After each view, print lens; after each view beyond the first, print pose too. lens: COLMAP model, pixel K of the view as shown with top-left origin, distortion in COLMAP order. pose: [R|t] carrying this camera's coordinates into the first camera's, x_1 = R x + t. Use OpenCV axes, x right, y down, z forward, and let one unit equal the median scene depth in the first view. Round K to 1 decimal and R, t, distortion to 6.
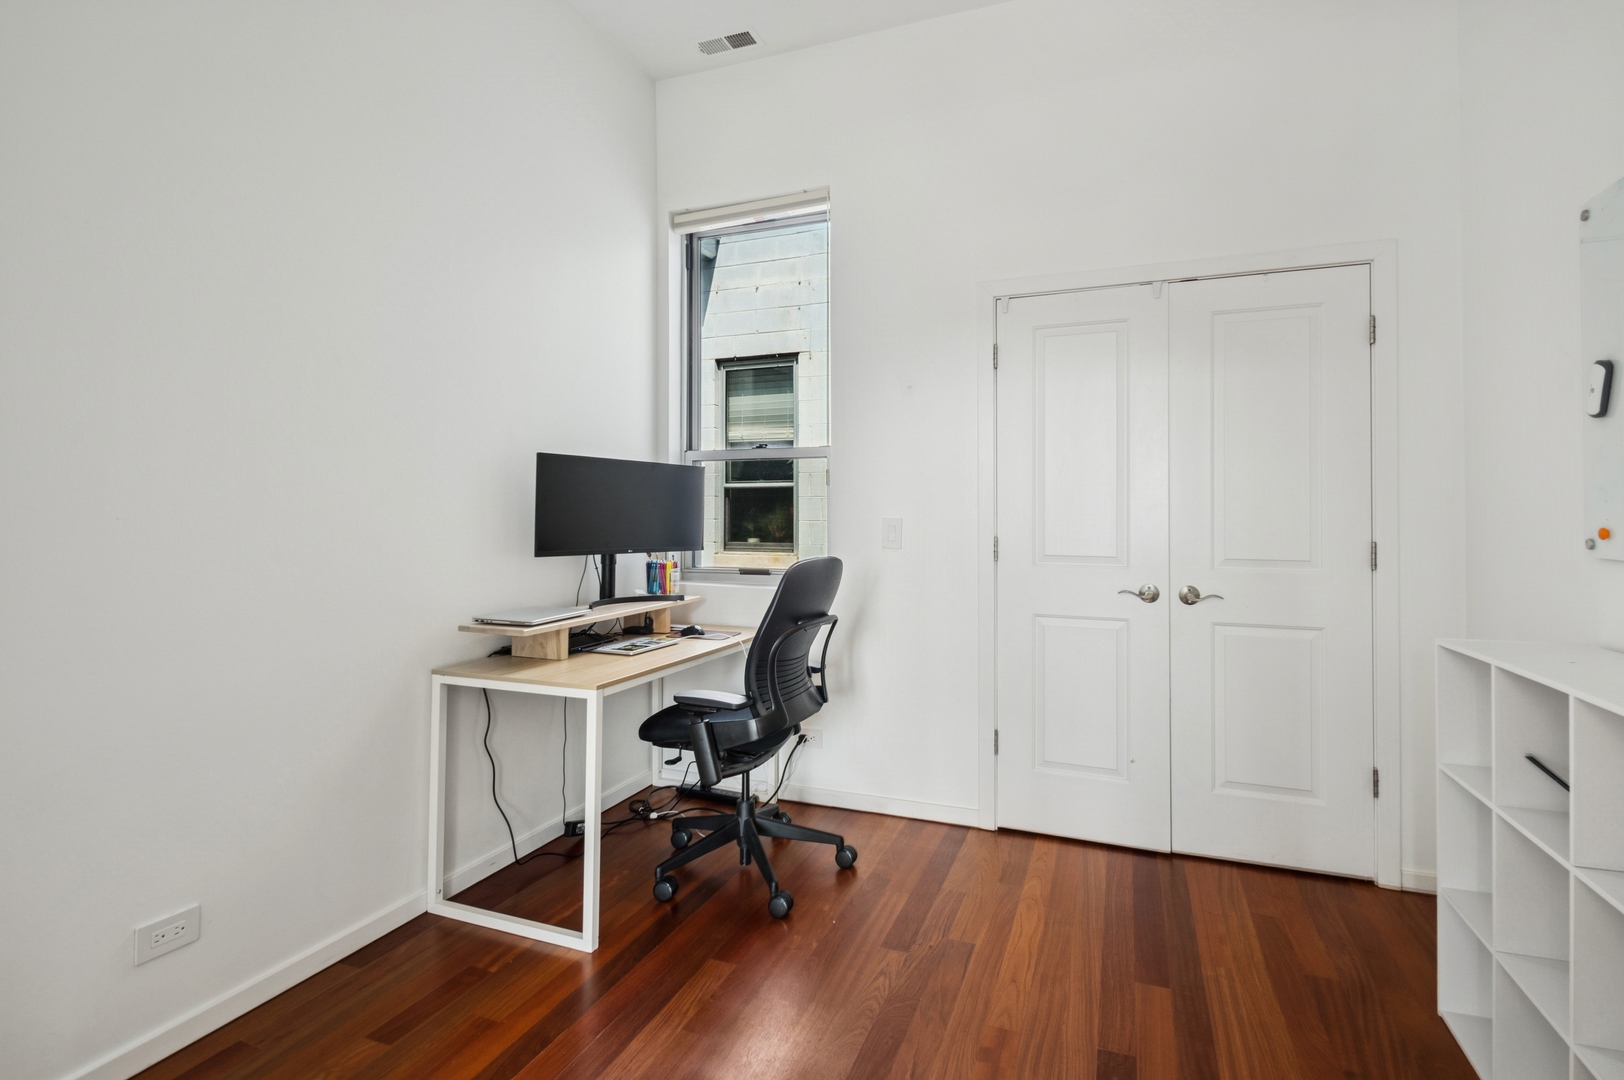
lens RADIAL K [[758.2, 0, 815.4], [0, 758.2, 525.1], [0, 0, 1]] dist [0.012099, -0.012453]
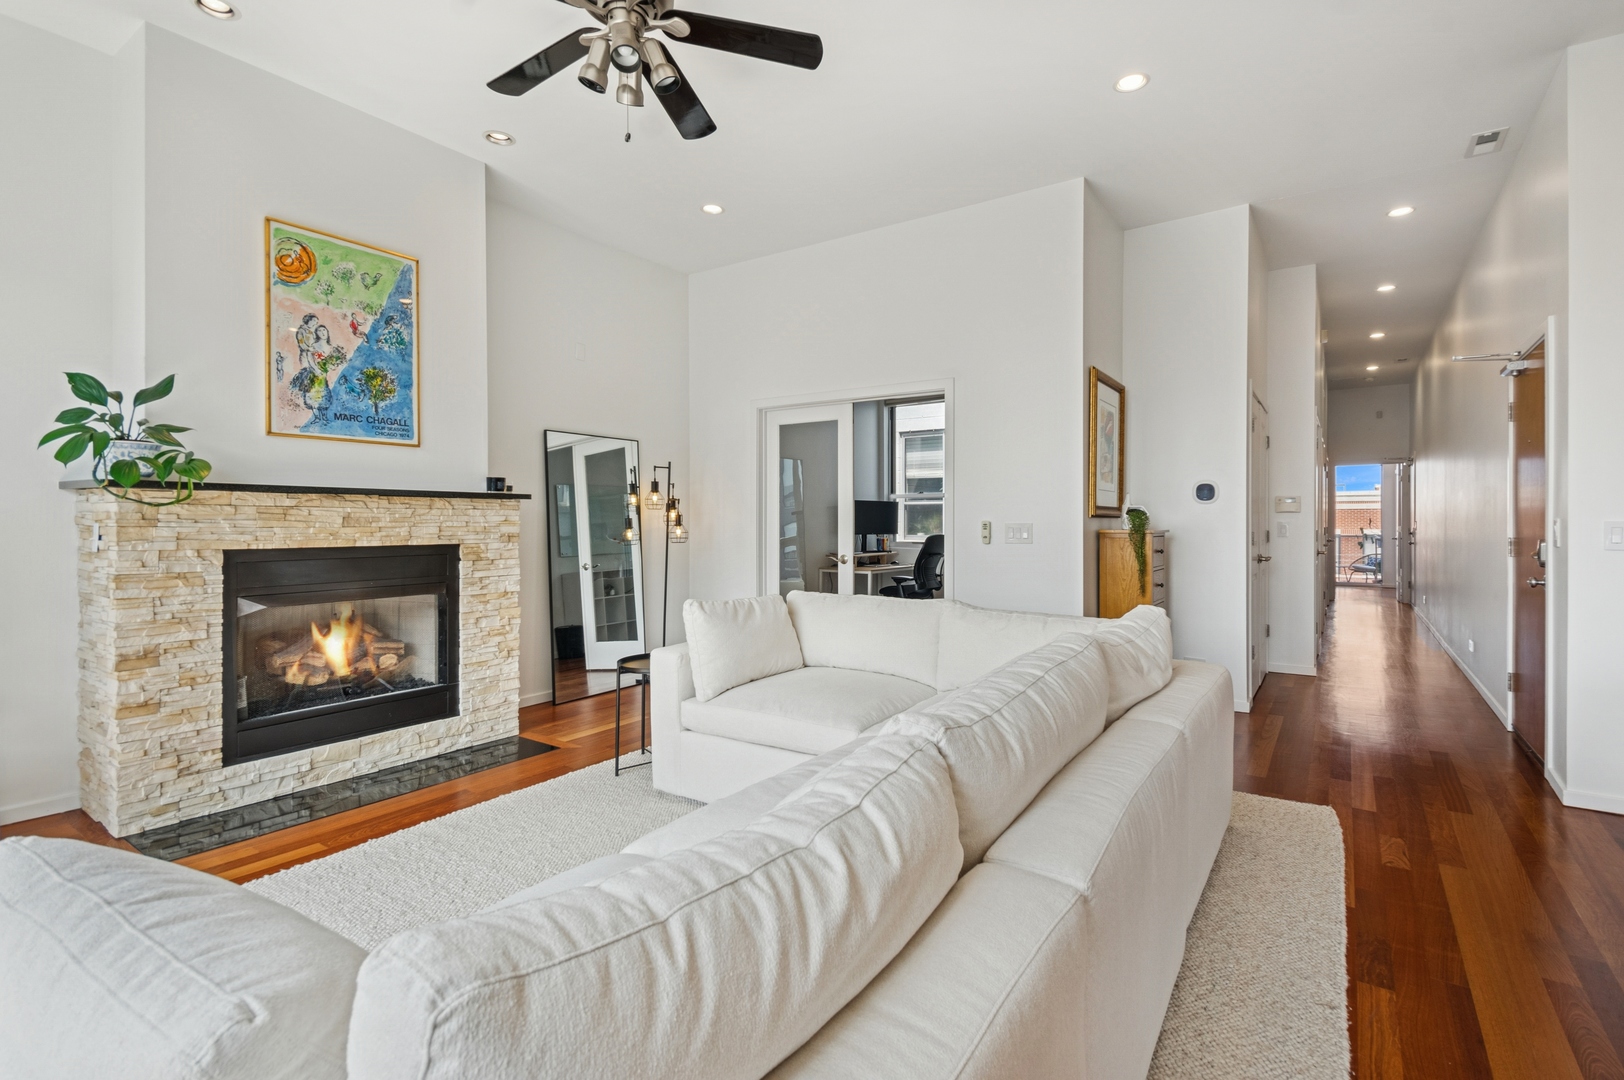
lens RADIAL K [[758.2, 0, 835.2], [0, 758.2, 522.6], [0, 0, 1]] dist [0.012099, -0.012453]
pose [[0.978731, -0.007127, -0.205023, 0.186053], [0.005249, 0.999939, -0.009706, 0.019150], [0.205080, 0.008424, 0.978709, -1.676018]]
